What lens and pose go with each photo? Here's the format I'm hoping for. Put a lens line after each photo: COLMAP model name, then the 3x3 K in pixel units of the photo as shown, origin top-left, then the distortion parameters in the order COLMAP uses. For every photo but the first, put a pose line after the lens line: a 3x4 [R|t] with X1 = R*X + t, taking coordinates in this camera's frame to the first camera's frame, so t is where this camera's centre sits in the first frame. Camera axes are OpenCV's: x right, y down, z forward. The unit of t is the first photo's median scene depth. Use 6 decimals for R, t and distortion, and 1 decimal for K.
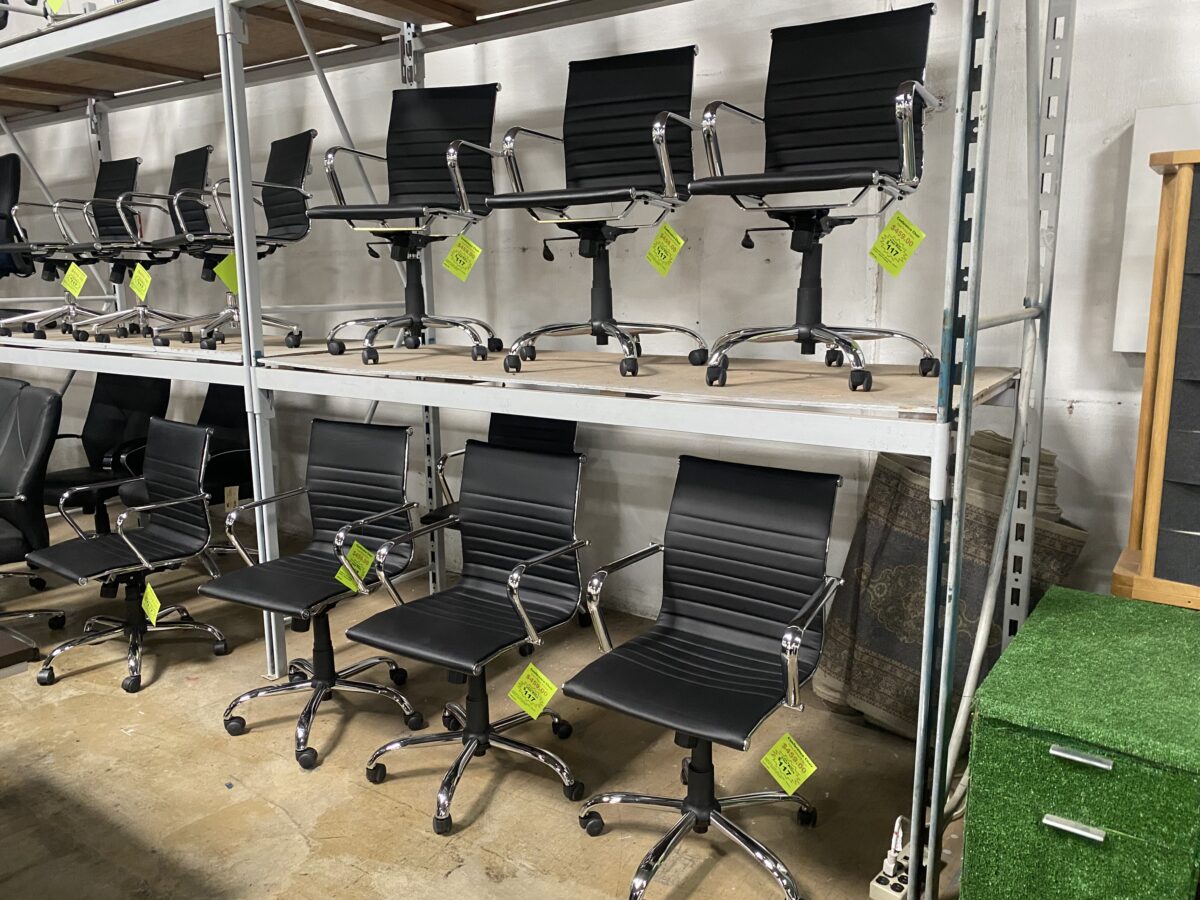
lens RADIAL K [[914.4, 0, 586.2], [0, 914.4, 446.4], [0, 0, 1]] dist [0.015352, -0.006768]
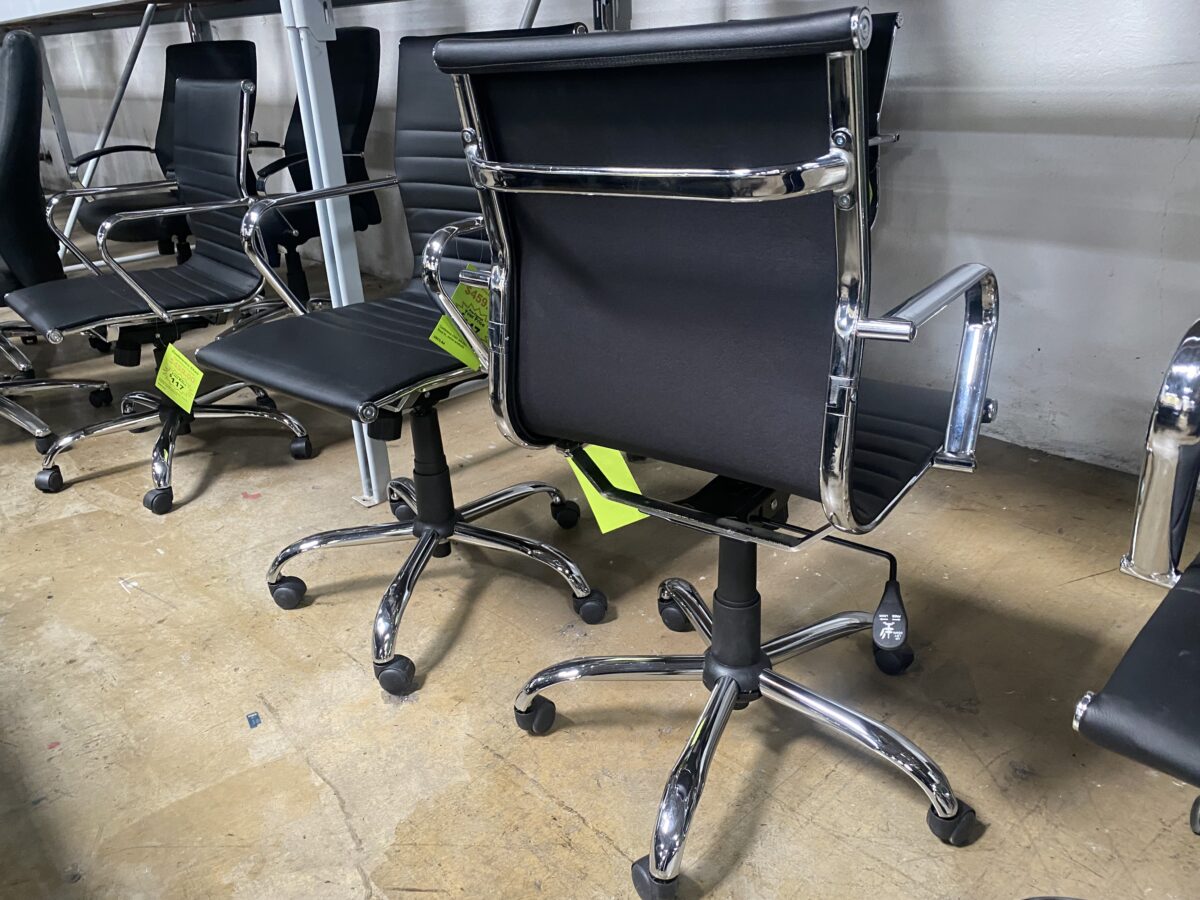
lens RADIAL K [[914.4, 0, 586.2], [0, 914.4, 446.4], [0, 0, 1]] dist [0.015352, -0.006768]
pose [[0.981505, 0.047214, -0.185521, -0.094569], [-0.002134, 0.971747, 0.236015, 0.077771], [0.191423, -0.231254, 0.953876, 0.502550]]
